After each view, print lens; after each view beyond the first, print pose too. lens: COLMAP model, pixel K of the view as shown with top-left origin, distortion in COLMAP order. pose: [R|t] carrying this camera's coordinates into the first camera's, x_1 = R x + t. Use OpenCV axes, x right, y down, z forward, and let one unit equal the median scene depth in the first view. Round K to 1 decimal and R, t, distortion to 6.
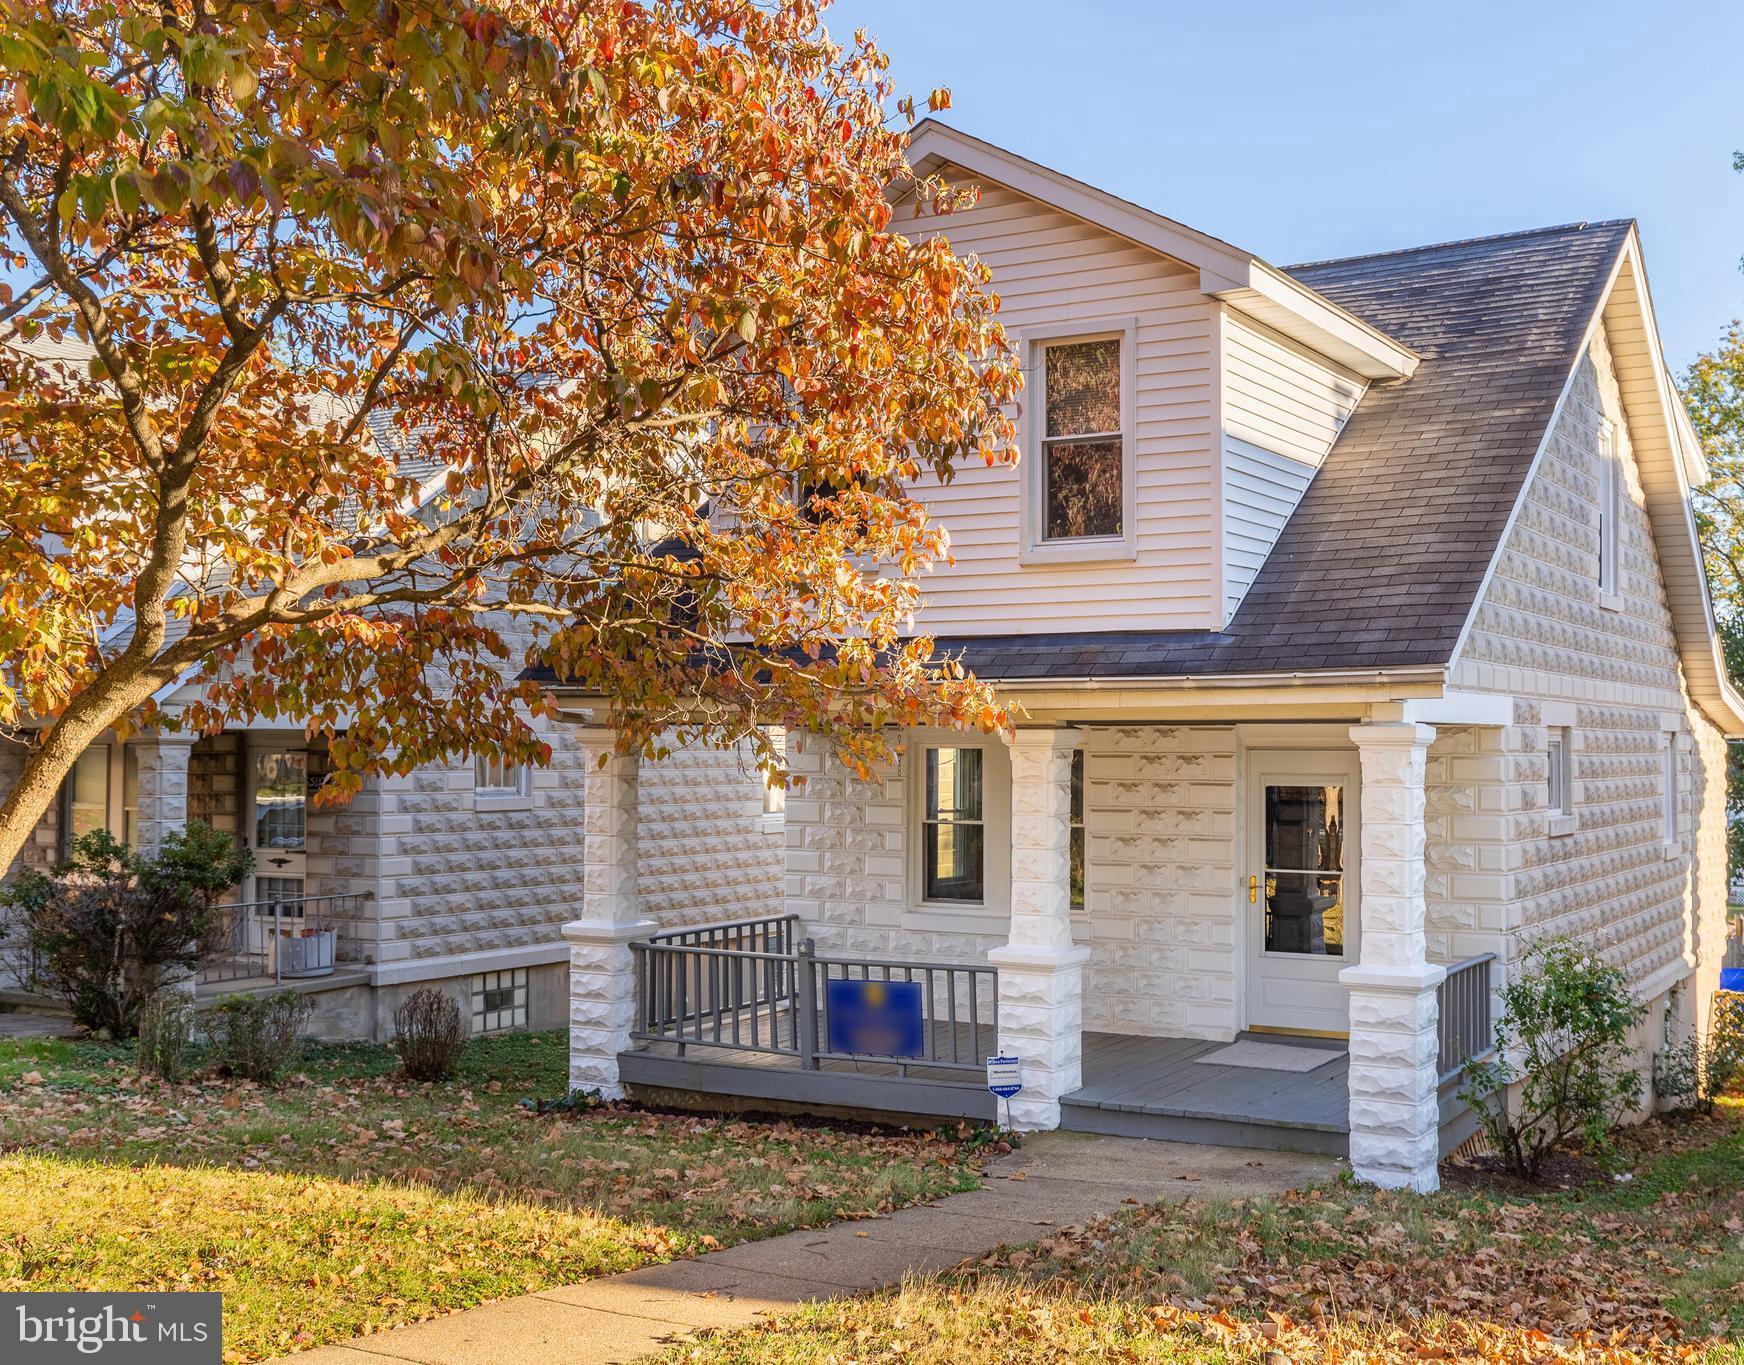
lens RADIAL K [[1997.4, 0, 872.0], [0, 1997.4, 682.5], [0, 0, 1]] dist [-0.009755, -0.002225]
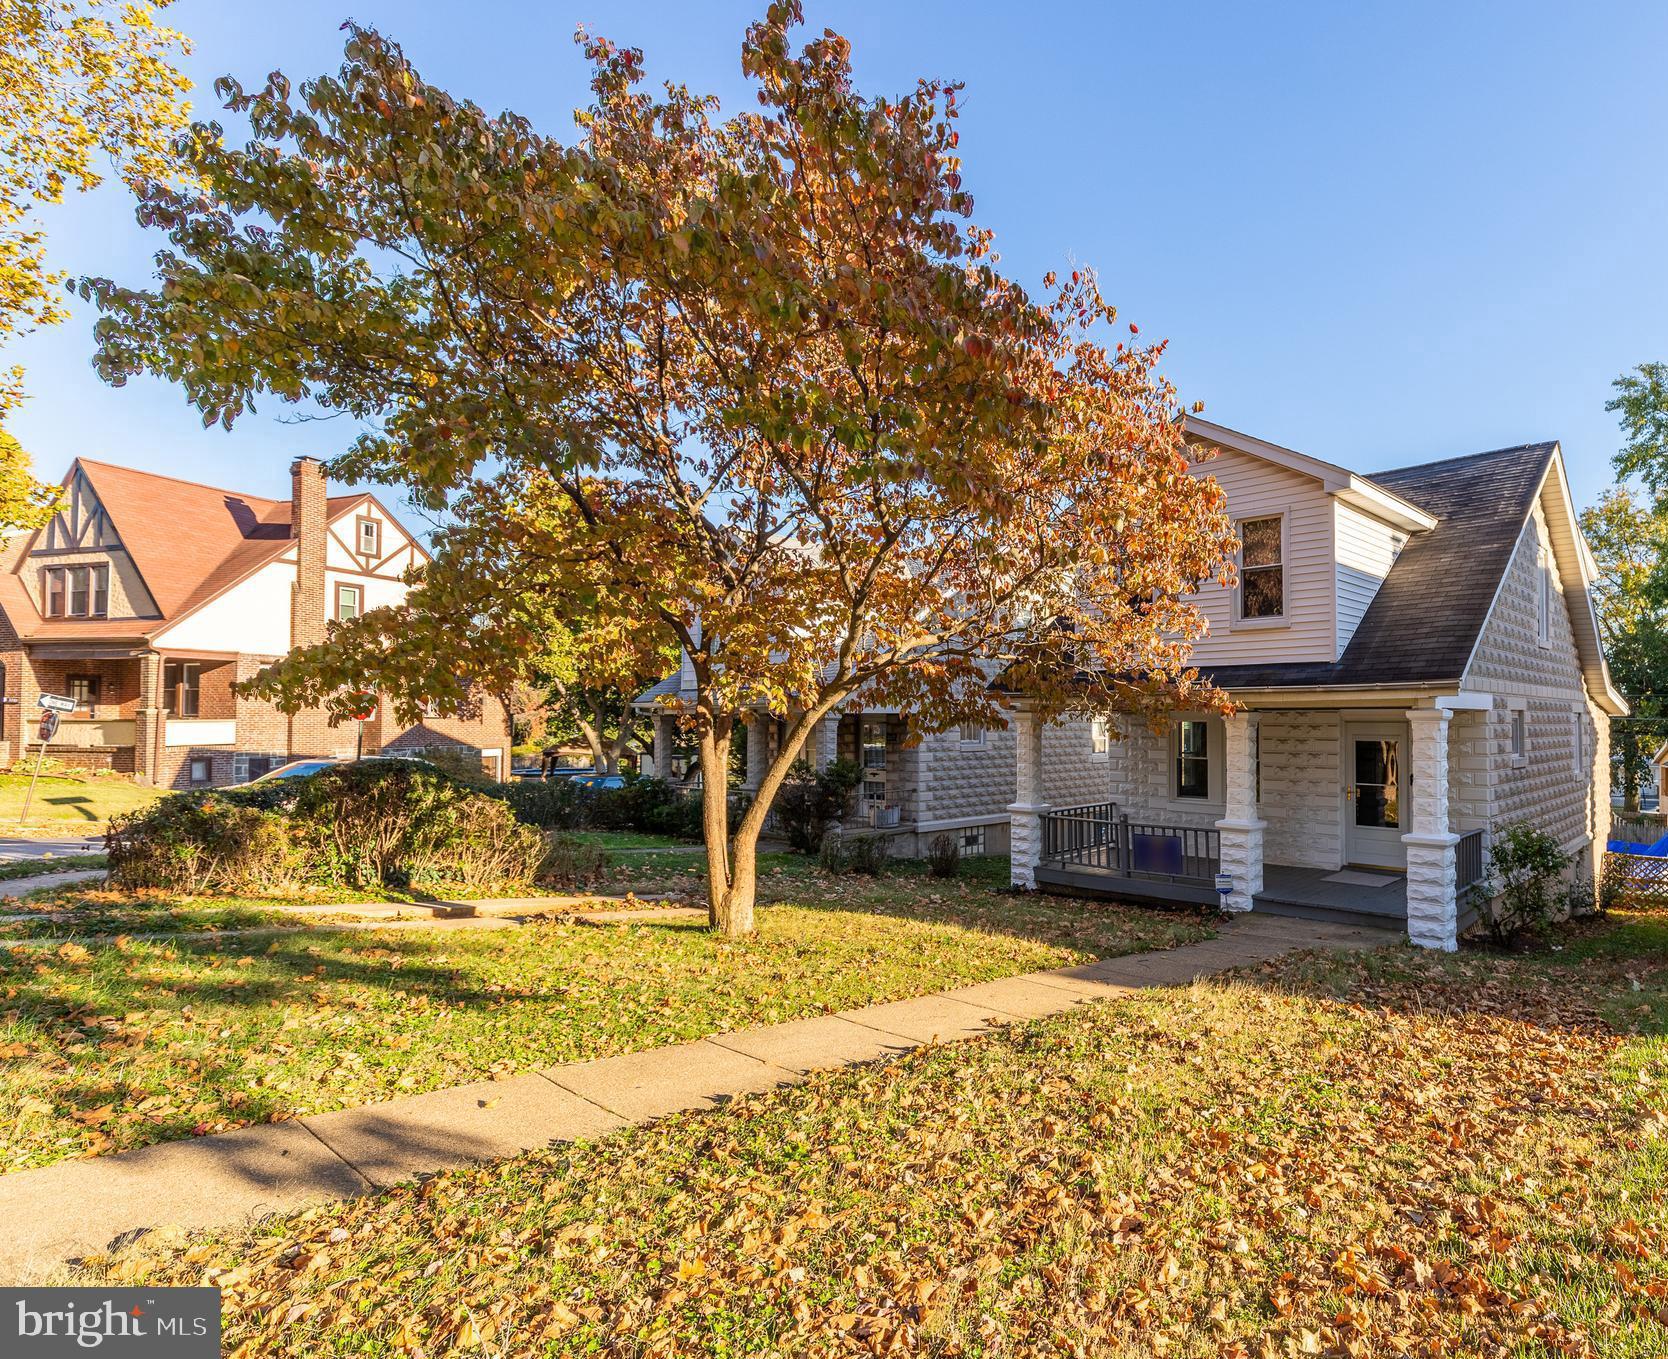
lens RADIAL K [[1017.0, 0, 834.0], [0, 1017.0, 679.5], [0, 0, 1]] dist [-0.002345, -0.002092]
pose [[0.979436, -0.008170, -0.201591, -0.111705], [0.006904, 0.999952, -0.006983, -0.005574], [0.201639, 0.005447, 0.979445, -0.090235]]
